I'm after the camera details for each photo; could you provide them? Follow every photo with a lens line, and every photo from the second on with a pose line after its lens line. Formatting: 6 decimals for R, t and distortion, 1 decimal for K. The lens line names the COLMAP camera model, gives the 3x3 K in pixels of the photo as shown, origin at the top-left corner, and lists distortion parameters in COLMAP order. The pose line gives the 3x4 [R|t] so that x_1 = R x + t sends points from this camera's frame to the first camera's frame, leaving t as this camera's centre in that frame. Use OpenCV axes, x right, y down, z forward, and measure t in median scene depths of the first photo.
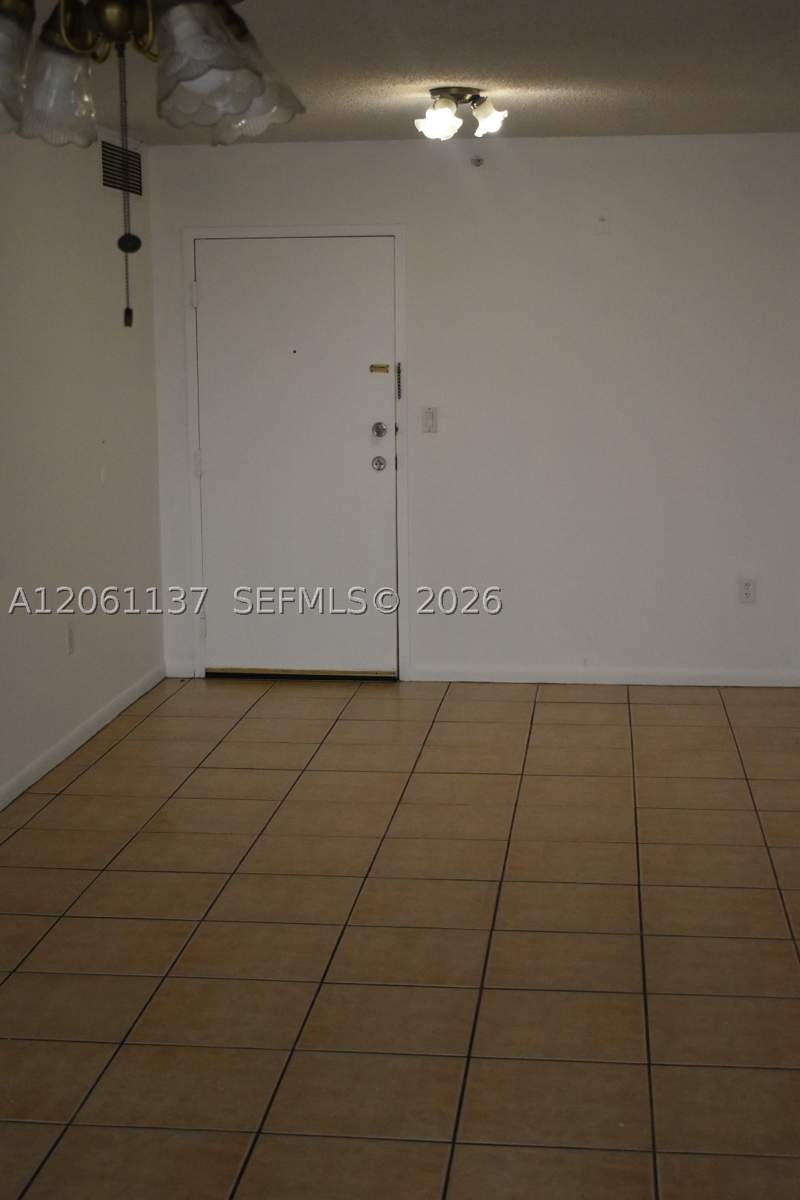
lens RADIAL K [[1761.9, 0, 400.0], [0, 1761.9, 600.0], [0, 0, 1]] dist [-0.008596, -0.012328]
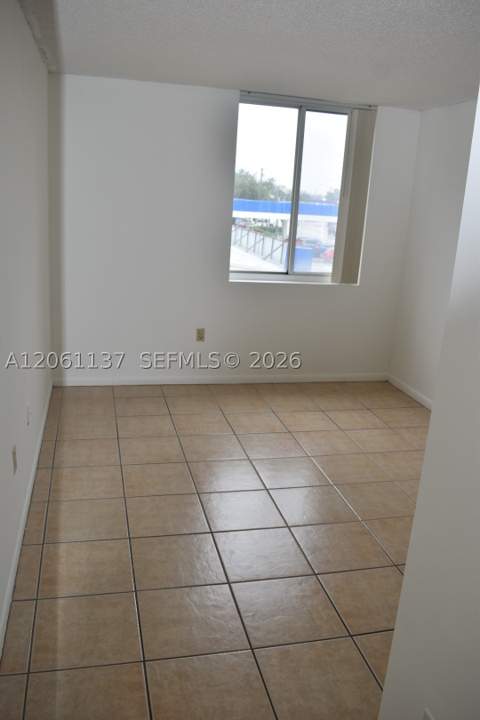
lens RADIAL K [[570.0, 0, 240.0], [0, 570.0, 360.0], [0, 0, 1]] dist [-0.090642, 0.000346]
pose [[0.934573, -0.062132, 0.350305, 0.058102], [0.011680, 0.989460, 0.144335, -0.076576], [-0.355580, -0.130799, 0.925448, 0.487771]]
